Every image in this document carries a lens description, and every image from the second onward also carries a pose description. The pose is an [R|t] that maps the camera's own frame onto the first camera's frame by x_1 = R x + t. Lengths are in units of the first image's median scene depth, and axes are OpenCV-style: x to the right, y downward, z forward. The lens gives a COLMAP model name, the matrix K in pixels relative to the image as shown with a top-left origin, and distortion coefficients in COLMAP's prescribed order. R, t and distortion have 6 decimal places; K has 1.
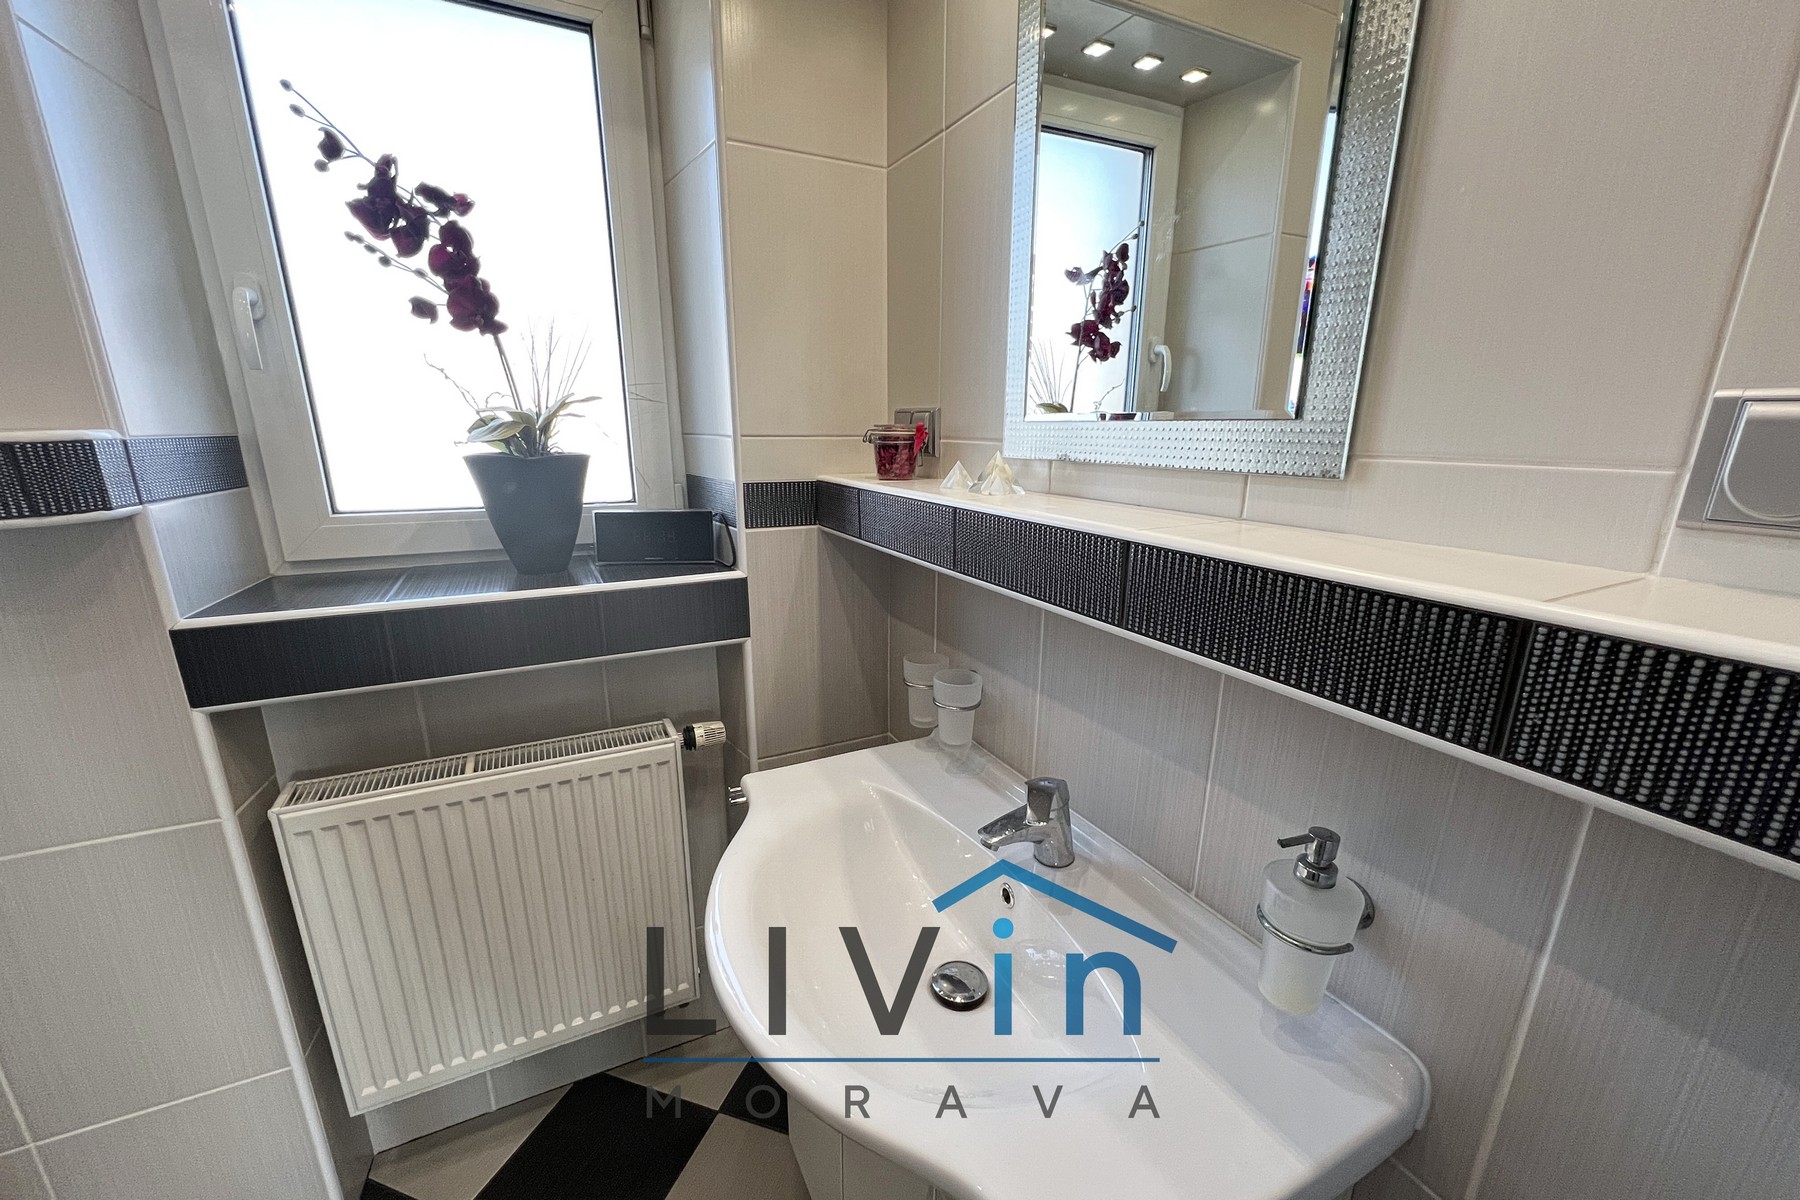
lens RADIAL K [[703.8, 0, 908.7], [0, 703.8, 605.5], [0, 0, 1]] dist [-0.012492, -0.000344]
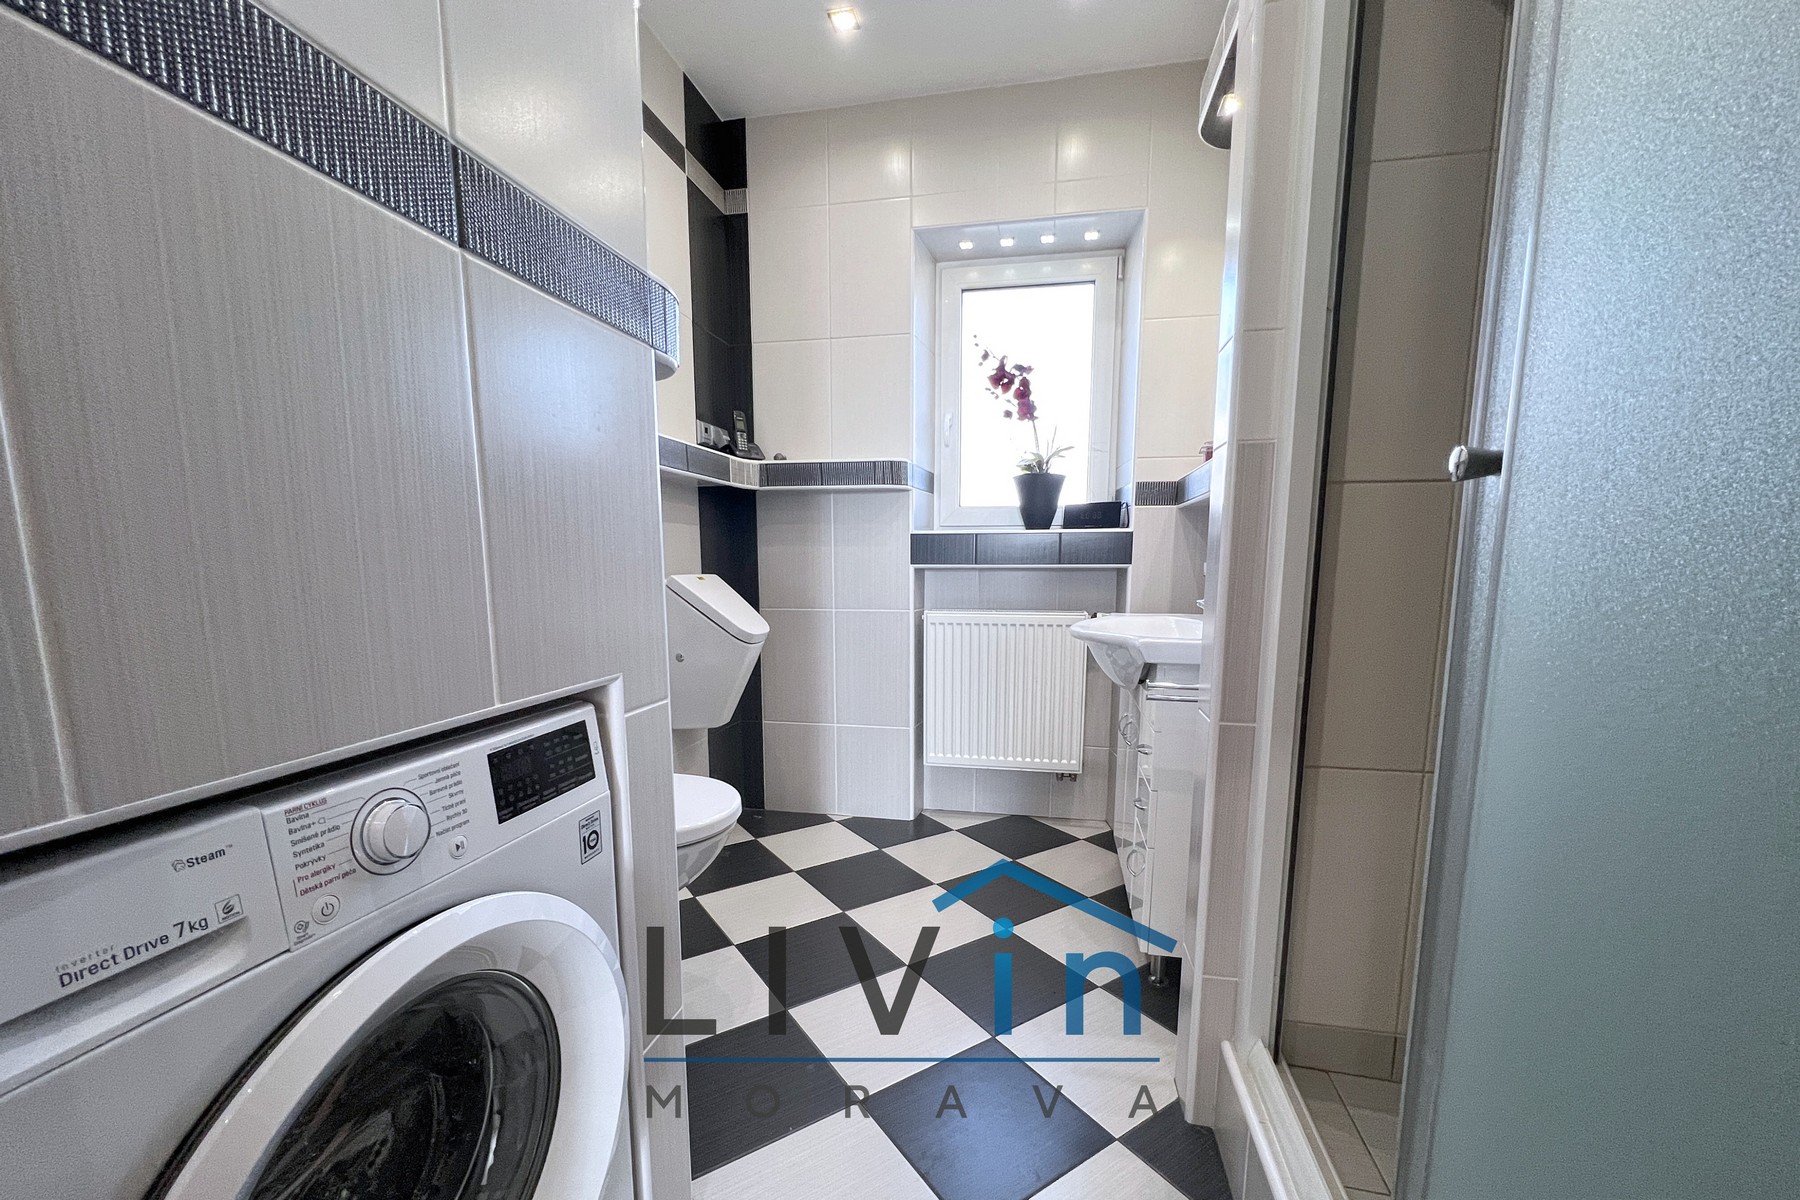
lens RADIAL K [[721.5, 0, 903.4], [0, 721.5, 610.8], [0, 0, 1]] dist [-0.003351, 0.000583]
pose [[0.775798, 0.053466, -0.628712, 0.626655], [-0.165094, 0.978892, -0.120473, 0.602055], [0.609000, 0.197260, 0.768250, -1.000173]]
